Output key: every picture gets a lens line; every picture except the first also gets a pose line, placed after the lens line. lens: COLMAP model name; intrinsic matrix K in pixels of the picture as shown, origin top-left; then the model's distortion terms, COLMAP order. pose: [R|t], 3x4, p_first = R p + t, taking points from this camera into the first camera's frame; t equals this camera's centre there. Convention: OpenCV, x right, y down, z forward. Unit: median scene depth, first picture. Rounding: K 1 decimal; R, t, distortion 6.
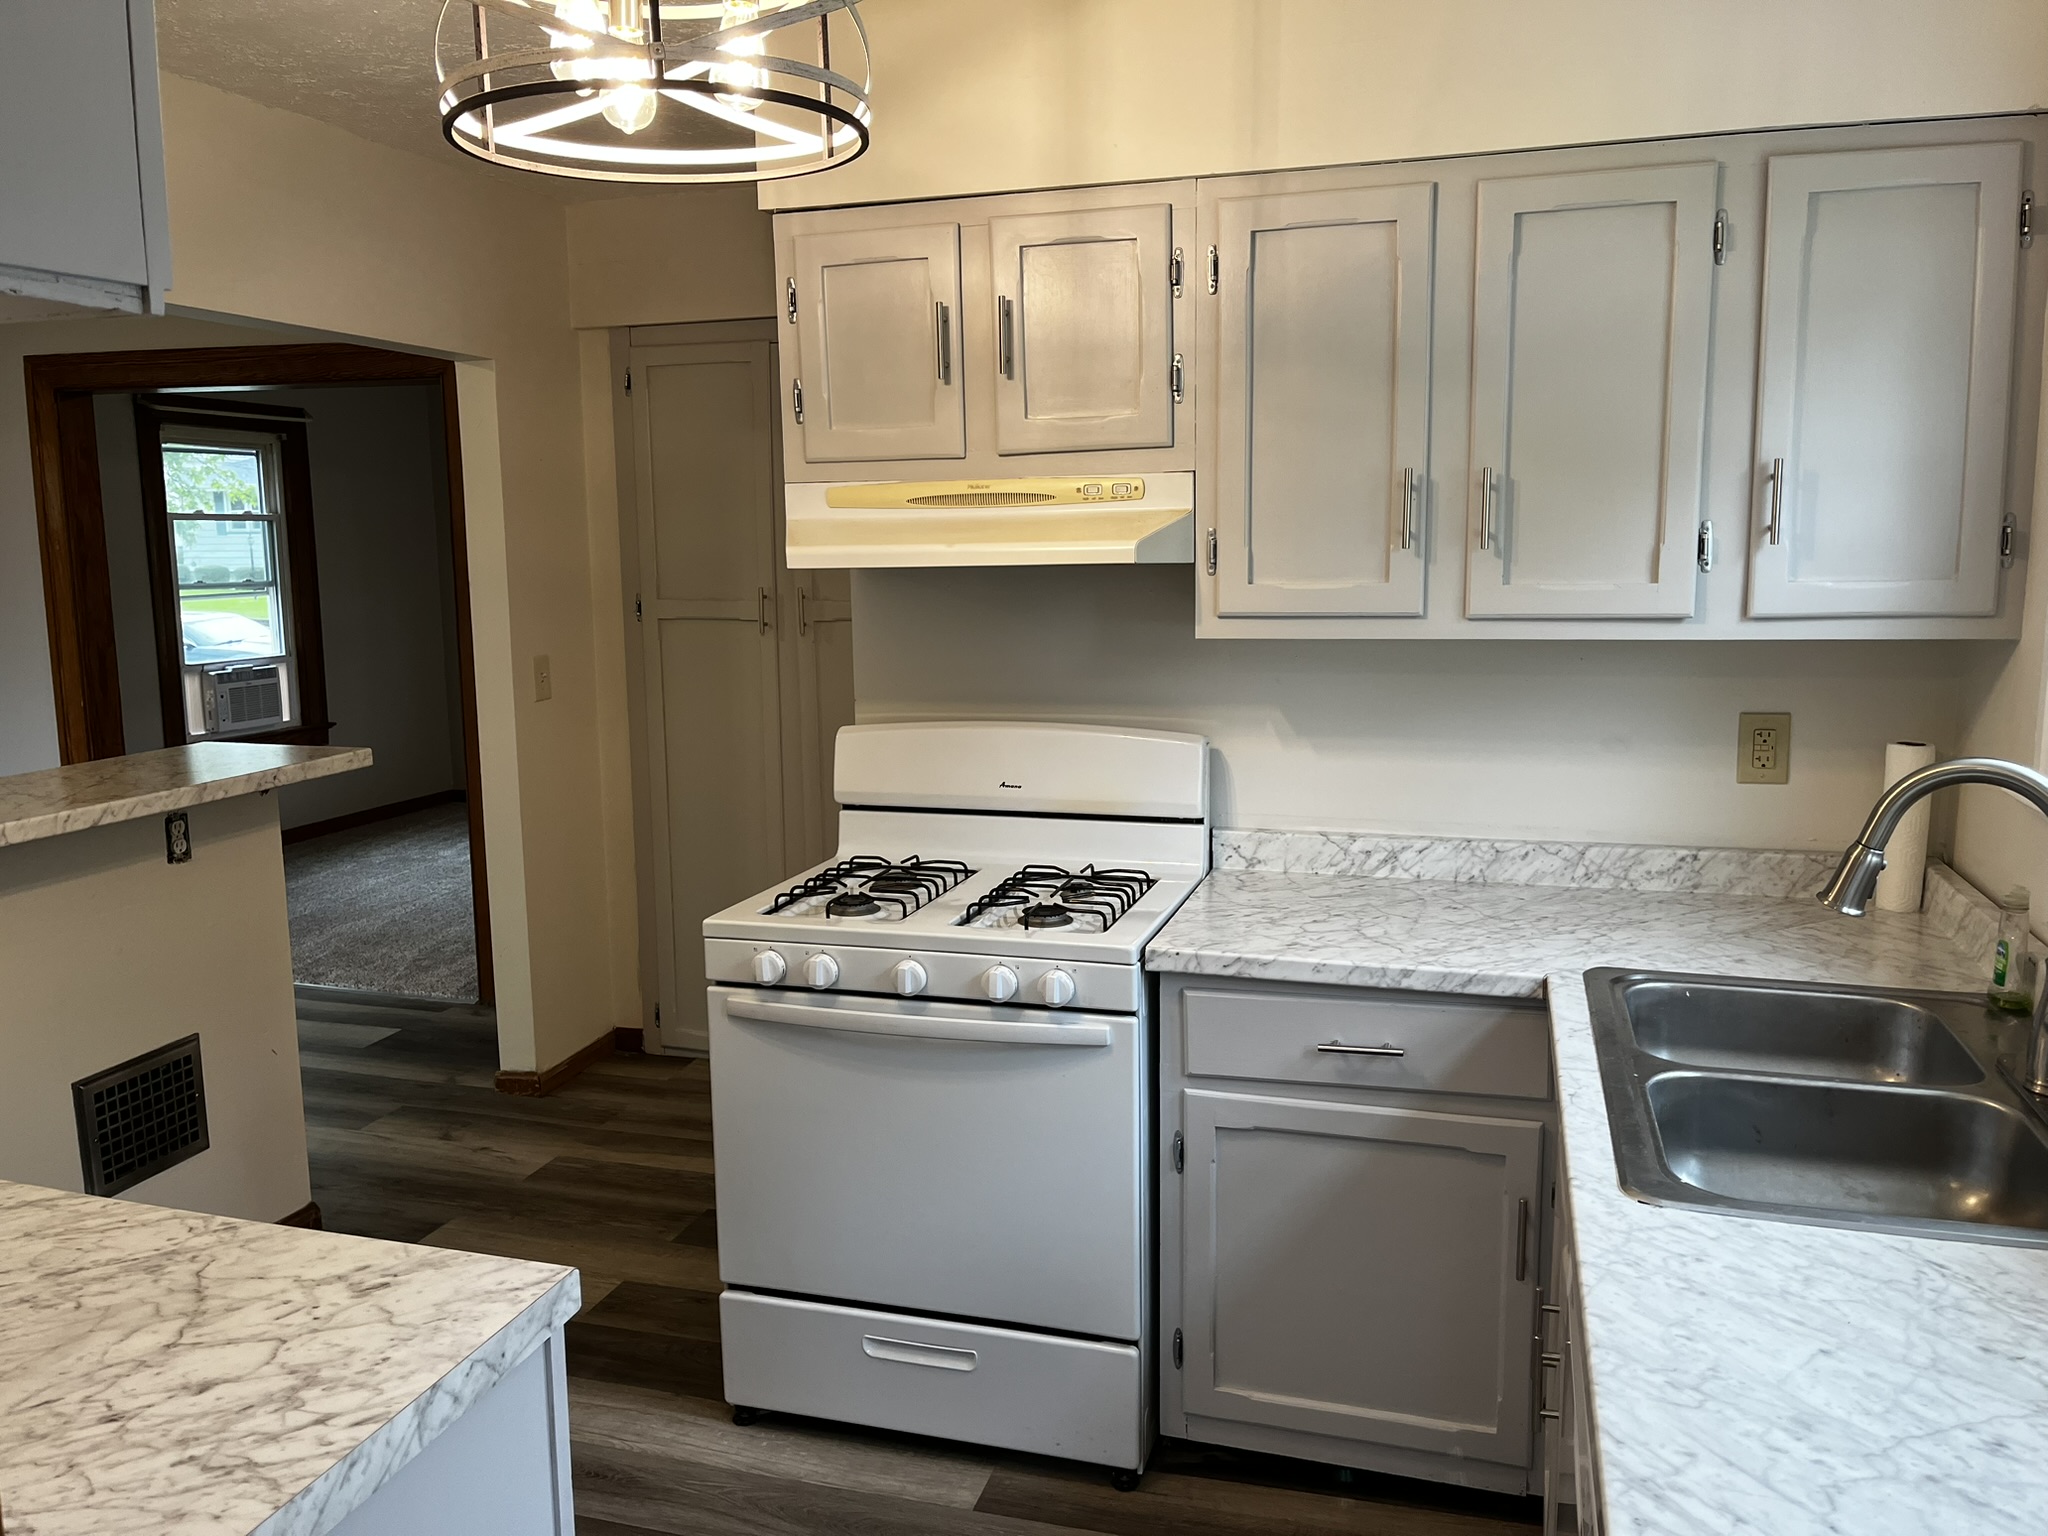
lens RADIAL K [[1566.2, 0, 1070.3], [0, 1566.2, 771.1], [0, 0, 1]] dist [0.053704, -0.076155]
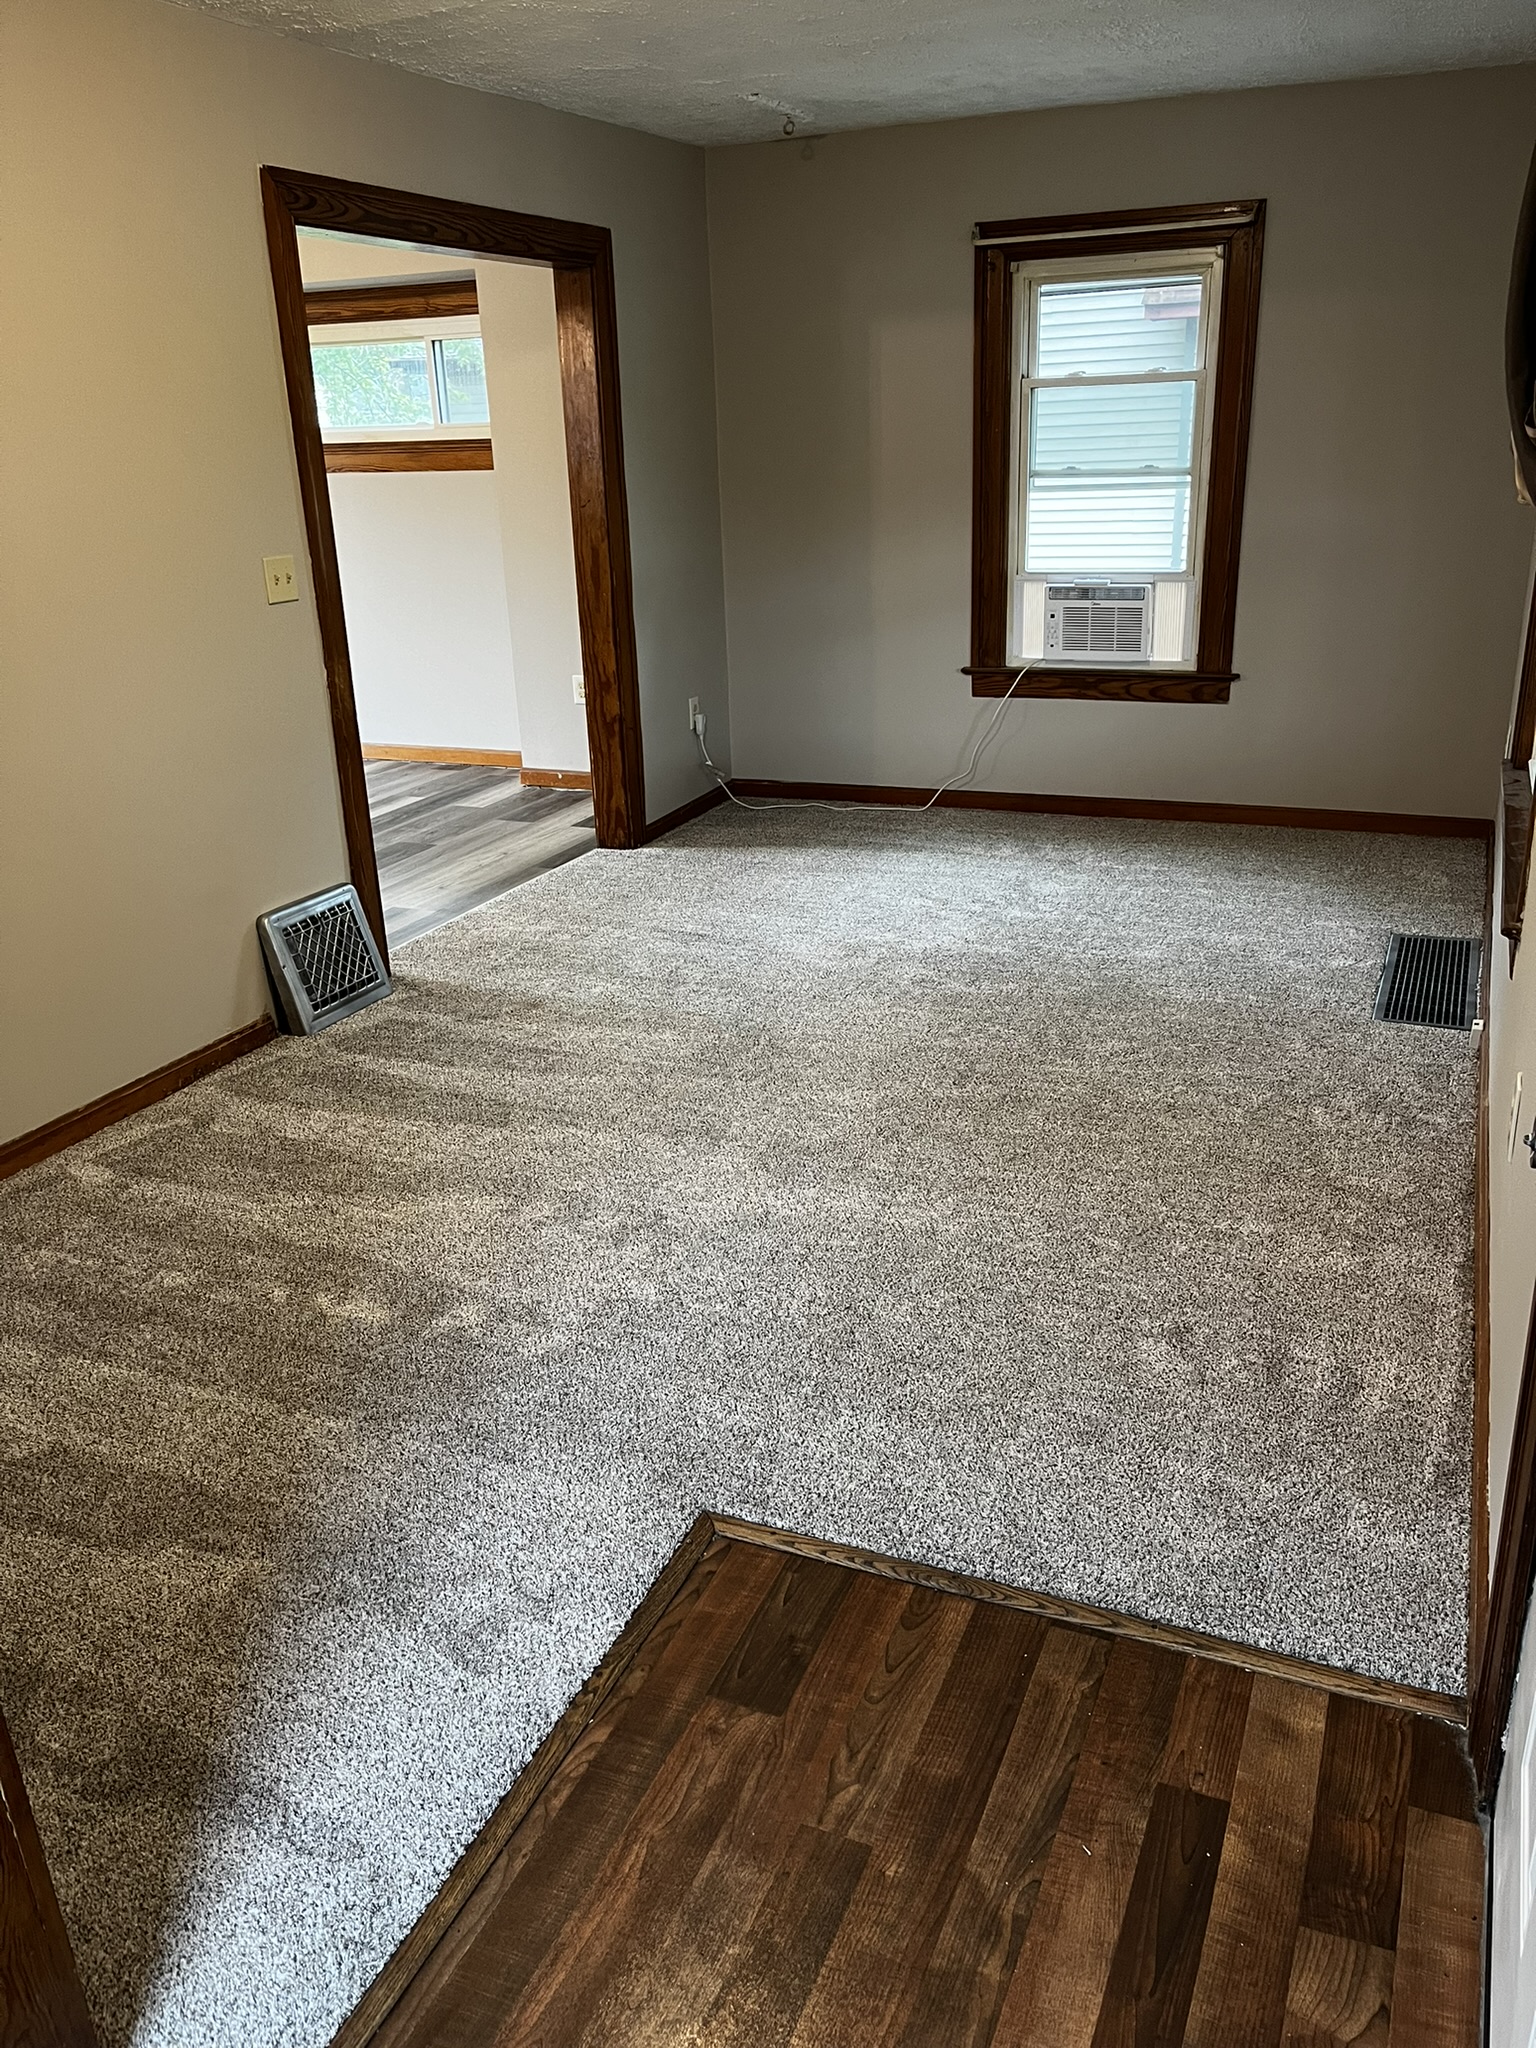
lens RADIAL K [[1566.2, 0, 768.5], [0, 1566.2, 1028.0], [0, 0, 1]] dist [0.053704, -0.076155]
pose [[-0.147291, 0.361577, -0.920634, 0.320400], [-0.113140, 0.918517, 0.378847, -0.144306], [0.982601, 0.159961, -0.094381, 0.966903]]
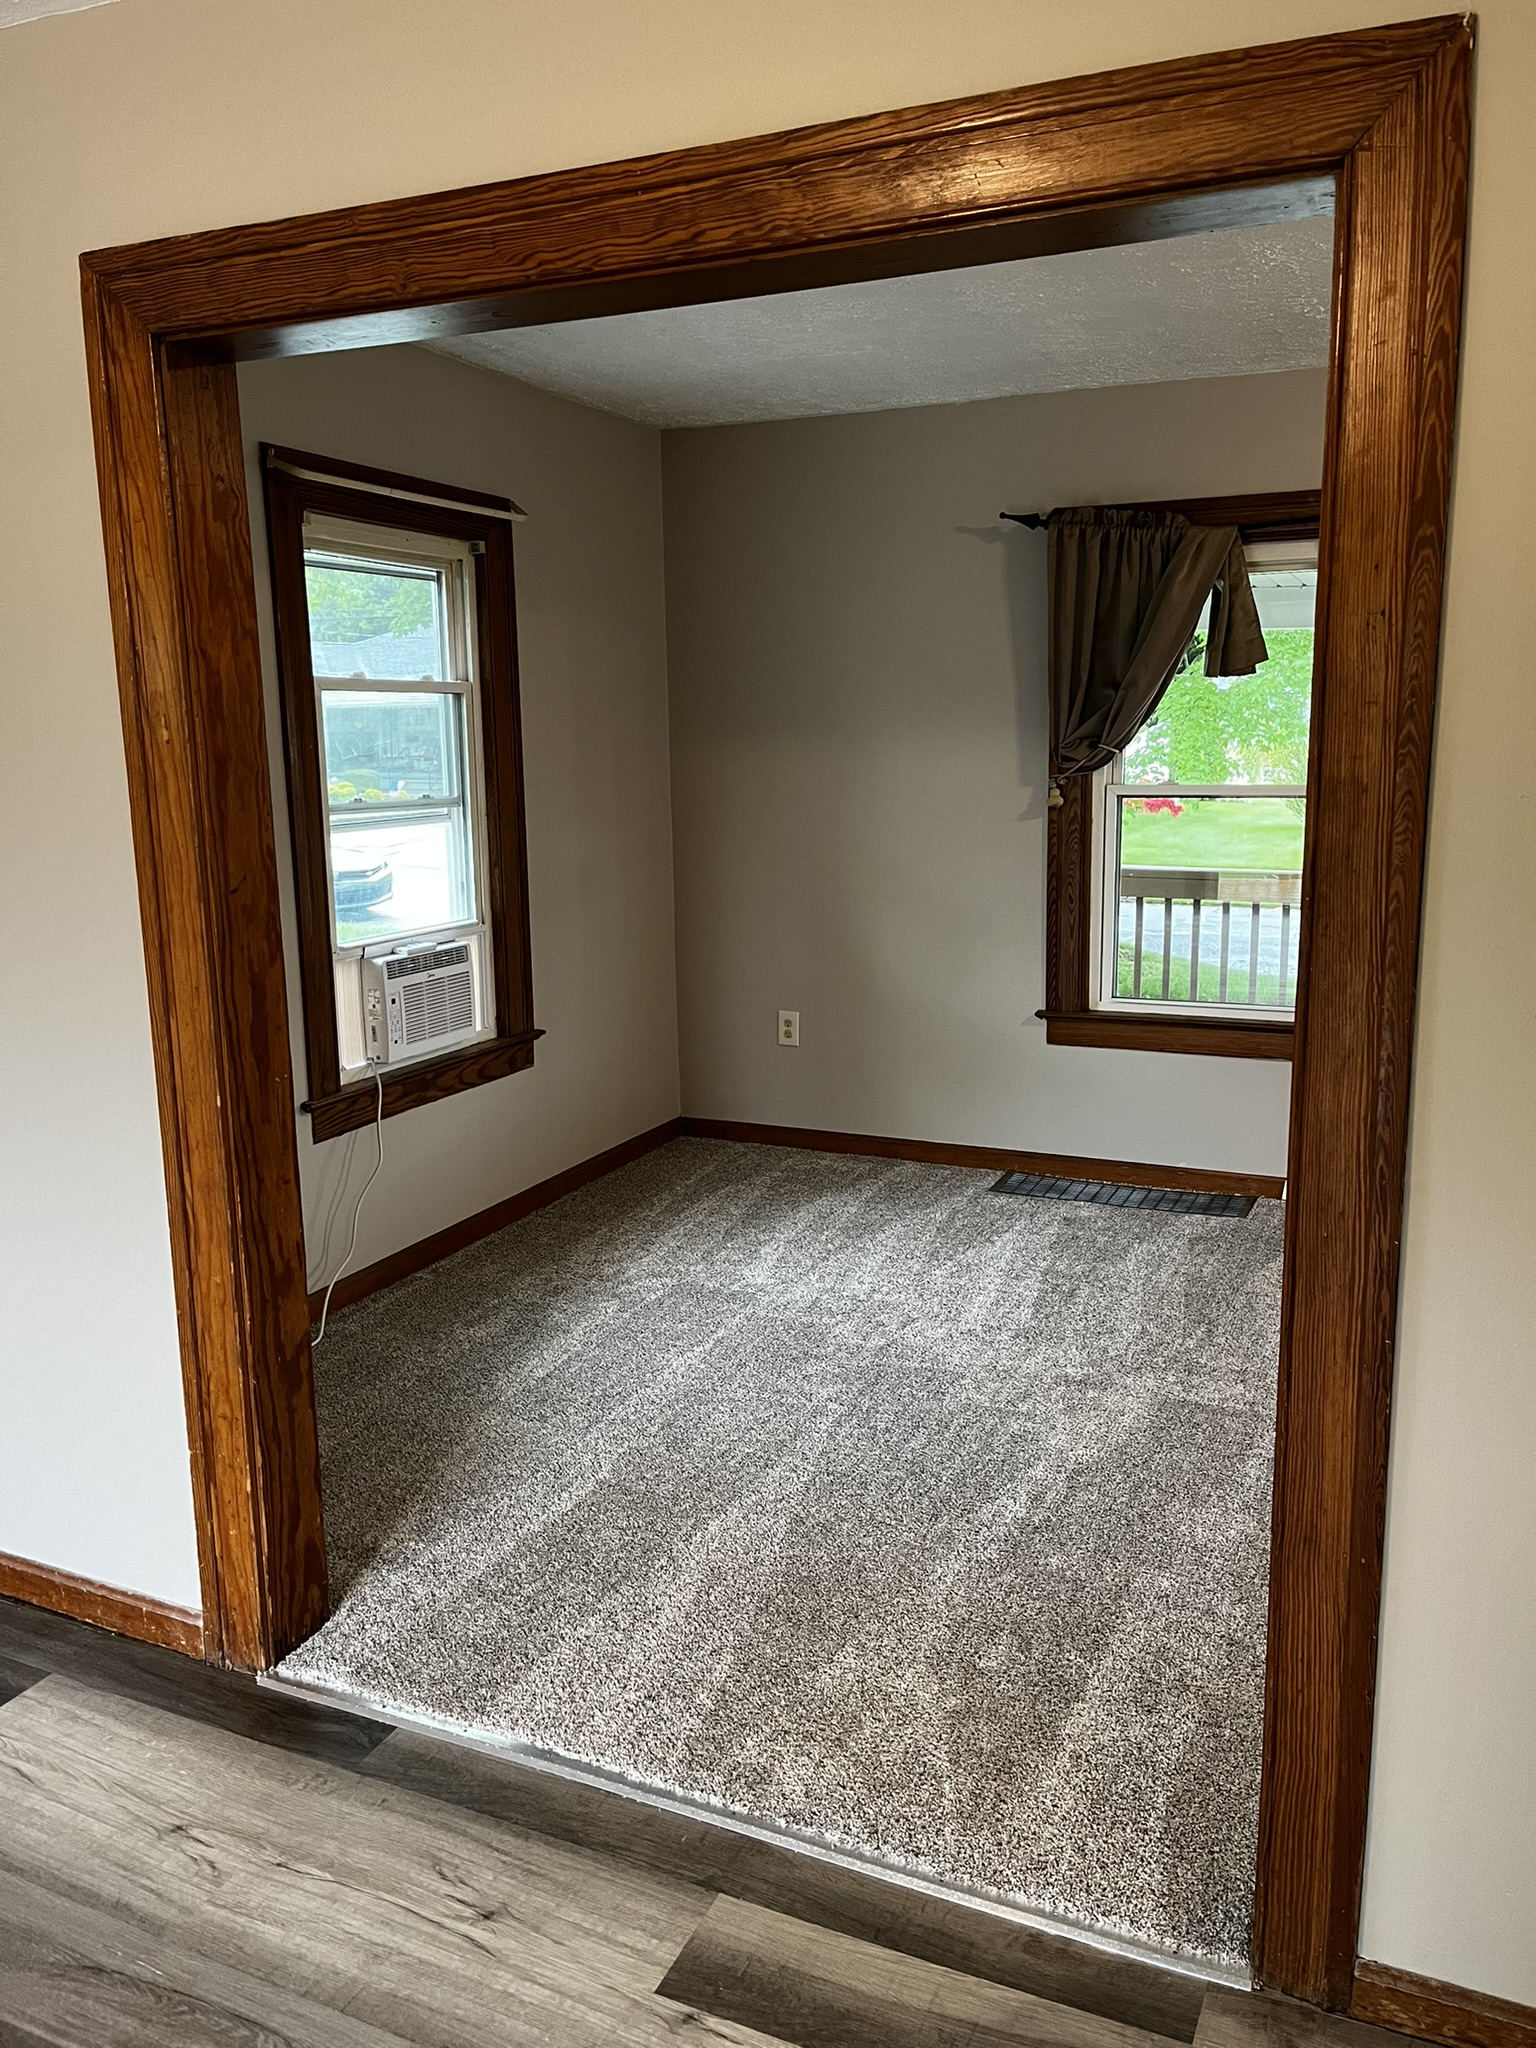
lens RADIAL K [[1566.2, 0, 763.5], [0, 1566.2, 1034.9], [0, 0, 1]] dist [0.053704, -0.076155]
pose [[0.986984, 0.024773, -0.158897, -0.312782], [-0.017910, 0.998850, 0.044481, -0.062734], [0.159816, -0.041057, 0.986293, 0.457979]]
